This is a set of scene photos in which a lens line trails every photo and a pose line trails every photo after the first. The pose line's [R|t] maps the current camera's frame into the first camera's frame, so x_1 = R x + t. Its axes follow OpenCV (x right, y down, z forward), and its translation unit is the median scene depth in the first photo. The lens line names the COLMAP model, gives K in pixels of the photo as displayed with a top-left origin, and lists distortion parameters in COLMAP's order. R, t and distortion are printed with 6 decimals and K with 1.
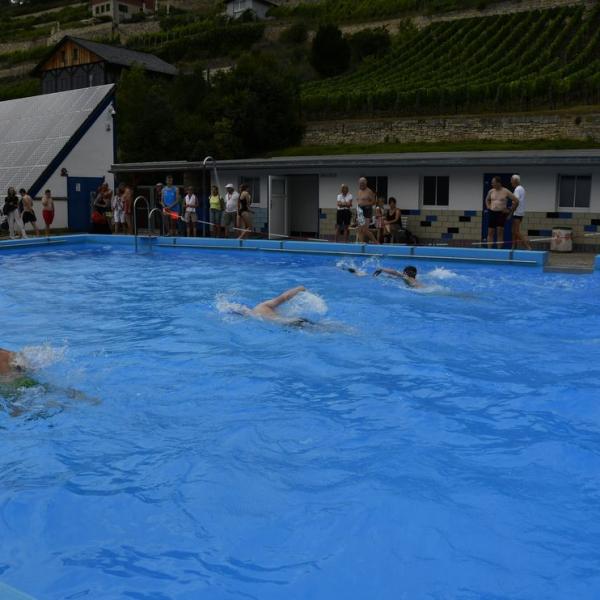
lens RADIAL K [[708.5, 0, 304.3], [0, 708.5, 296.6], [0, 0, 1]] dist [-0.105785, 0.000000]
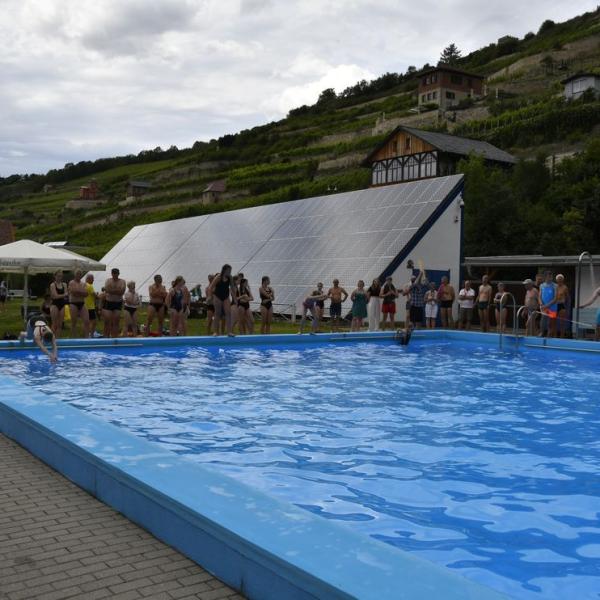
lens RADIAL K [[764.7, 0, 301.9], [0, 764.7, 304.6], [0, 0, 1]] dist [-0.065608, 0.000000]
pose [[0.912783, 0.031025, -0.407264, -0.032895], [-0.080931, 0.991079, -0.105888, 0.001954], [0.400346, 0.129613, 0.907151, -0.015401]]
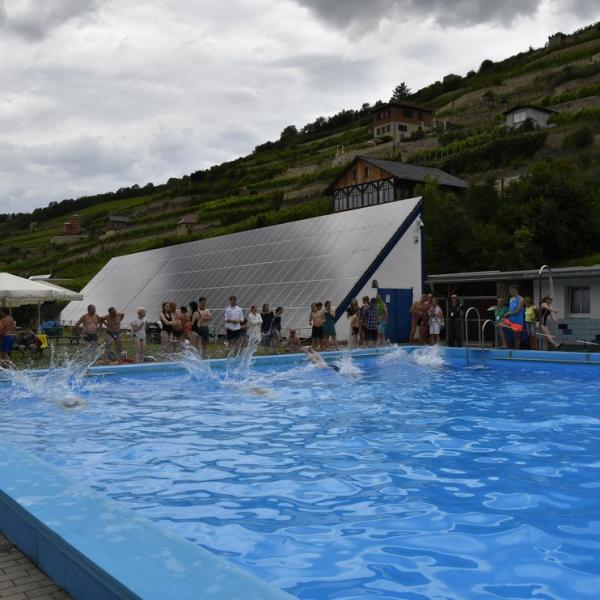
lens RADIAL K [[708.5, 0, 296.8], [0, 708.5, 297.2], [0, 0, 1]] dist [-0.105785, 0.000000]
pose [[0.926460, -0.017653, -0.375979, -0.043796], [-0.040851, 0.988283, -0.147064, -0.001661], [0.374170, 0.151608, 0.914884, 0.009302]]
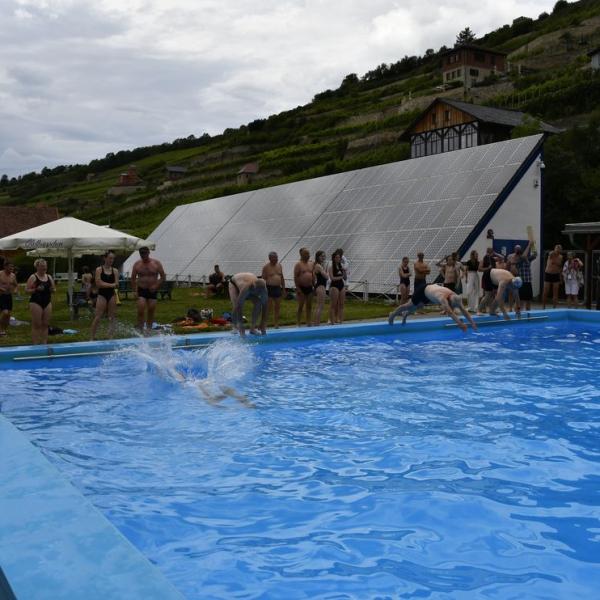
lens RADIAL K [[708.5, 0, 295.3], [0, 708.5, 295.6], [0, 0, 1]] dist [-0.105785, 0.000000]
pose [[0.894624, 0.018093, -0.446453, -0.118847], [-0.059606, 0.995082, -0.079113, -0.011370], [0.442826, 0.097388, 0.891303, 0.075772]]
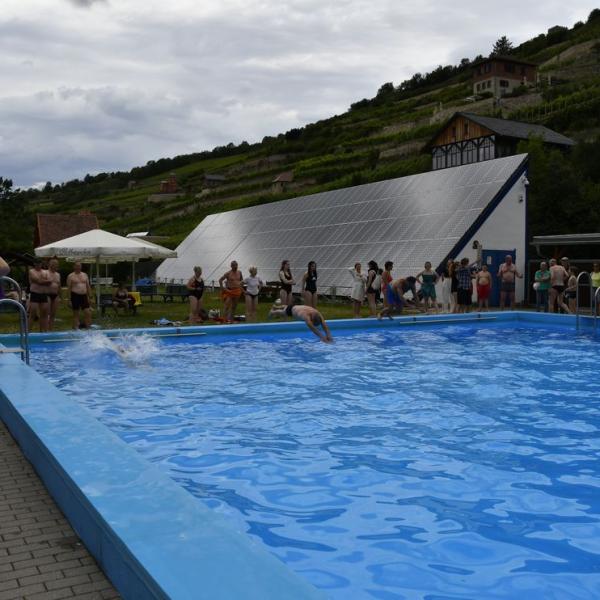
lens RADIAL K [[708.5, 0, 299.8], [0, 708.5, 296.5], [0, 0, 1]] dist [-0.105785, 0.000000]
pose [[0.871307, 0.021478, -0.490269, -0.053758], [-0.071884, 0.993852, -0.084212, -0.004563], [0.485446, 0.108617, 0.867493, 0.025766]]
